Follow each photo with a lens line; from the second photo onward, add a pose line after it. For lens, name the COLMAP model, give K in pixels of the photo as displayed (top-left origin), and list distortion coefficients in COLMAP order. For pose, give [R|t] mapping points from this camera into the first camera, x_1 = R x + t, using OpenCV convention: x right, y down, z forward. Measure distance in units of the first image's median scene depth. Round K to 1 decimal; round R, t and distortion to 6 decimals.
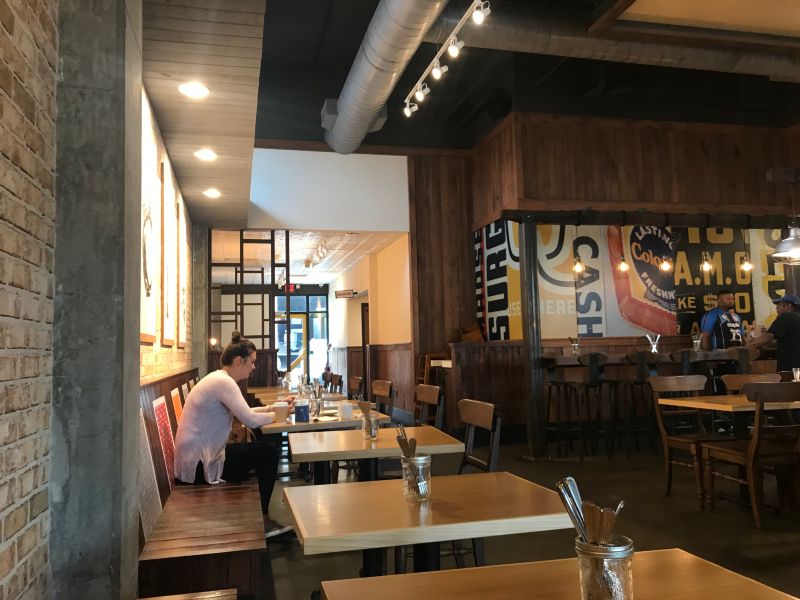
lens RADIAL K [[656.8, 0, 403.3], [0, 656.8, 295.5], [0, 0, 1]] dist [0.014018, -0.002817]
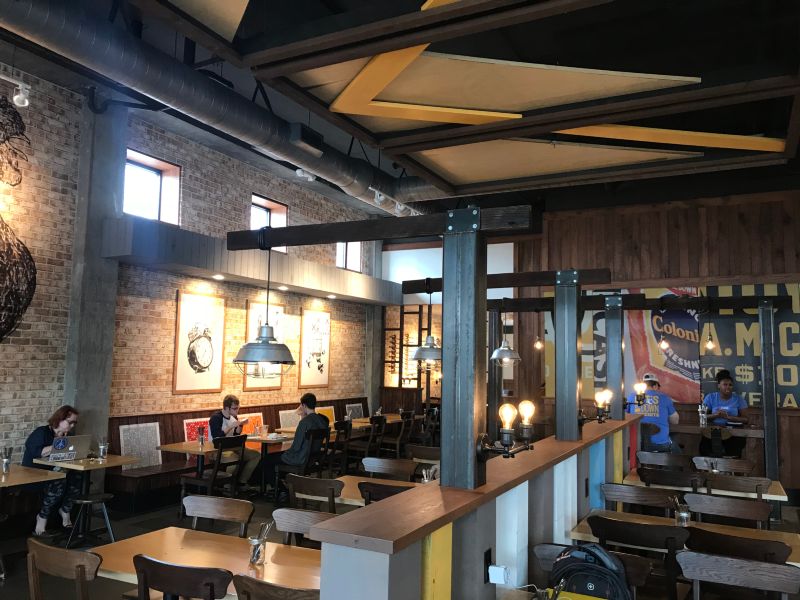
lens RADIAL K [[655.9, 0, 400.0], [0, 655.9, 300.0], [0, 0, 1]] dist [0.046346, -0.067483]
pose [[0.751017, -0.018102, -0.660035, 0.754149], [0.013449, 0.999836, -0.012119, -0.098573], [0.660146, 0.000225, 0.751137, -0.113413]]
